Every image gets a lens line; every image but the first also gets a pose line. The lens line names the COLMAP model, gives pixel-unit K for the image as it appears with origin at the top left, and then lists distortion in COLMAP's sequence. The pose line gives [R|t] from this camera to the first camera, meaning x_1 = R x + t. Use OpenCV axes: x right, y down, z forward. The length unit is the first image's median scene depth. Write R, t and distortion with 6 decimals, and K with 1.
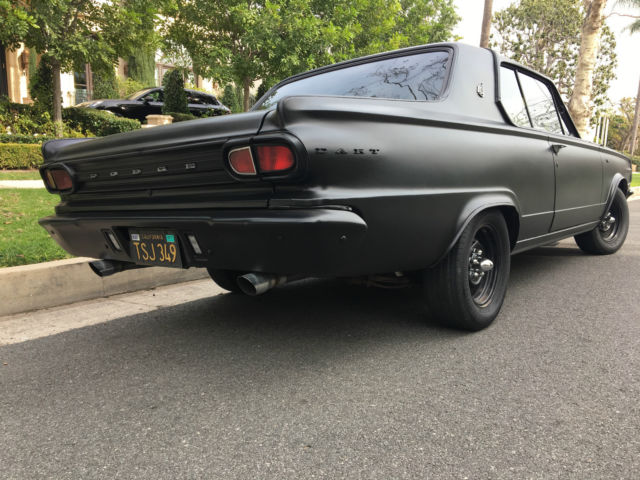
lens RADIAL K [[544.0, 0, 318.9], [0, 544.0, 236.5], [0, 0, 1]] dist [0.068194, -0.093209]
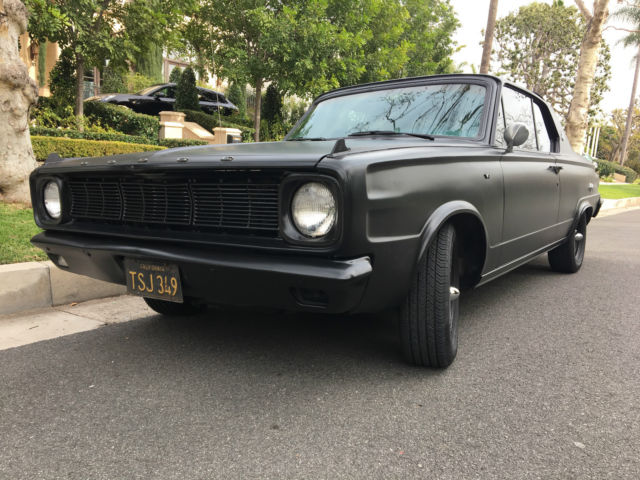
lens RADIAL K [[544.0, 0, 318.5], [0, 544.0, 238.5], [0, 0, 1]] dist [0.068194, -0.093209]
pose [[0.999194, 0.034058, 0.021222, -0.092707], [-0.034183, 0.999400, 0.005562, -0.000747], [-0.021020, -0.006283, 0.999759, -0.081727]]
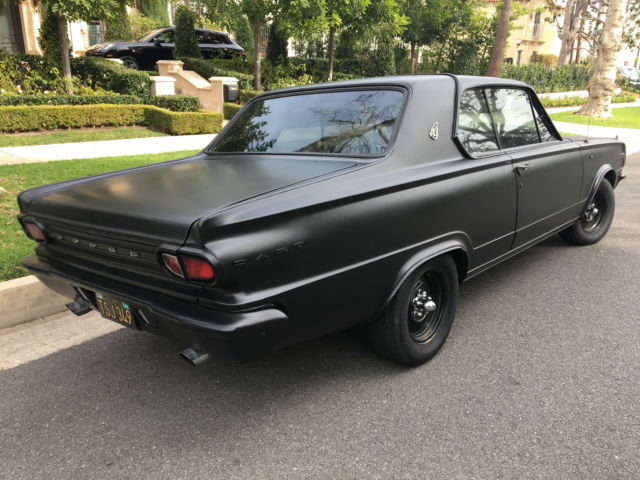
lens RADIAL K [[544.0, 0, 318.6], [0, 544.0, 237.6], [0, 0, 1]] dist [0.068194, -0.093209]
pose [[0.998811, 0.004858, -0.048499, 0.075026], [0.001992, 0.990122, 0.140193, -0.124338], [0.048701, -0.140123, 0.988936, -0.027897]]
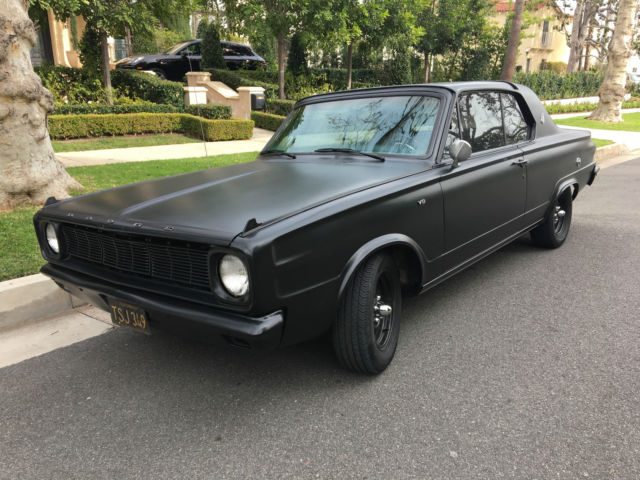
lens RADIAL K [[544.0, 0, 318.0], [0, 544.0, 238.1], [0, 0, 1]] dist [0.068194, -0.093209]
pose [[0.997919, -0.003162, -0.064406, 0.005098], [0.011106, 0.992299, 0.123363, -0.098613], [0.063520, -0.123821, 0.990269, -0.154357]]
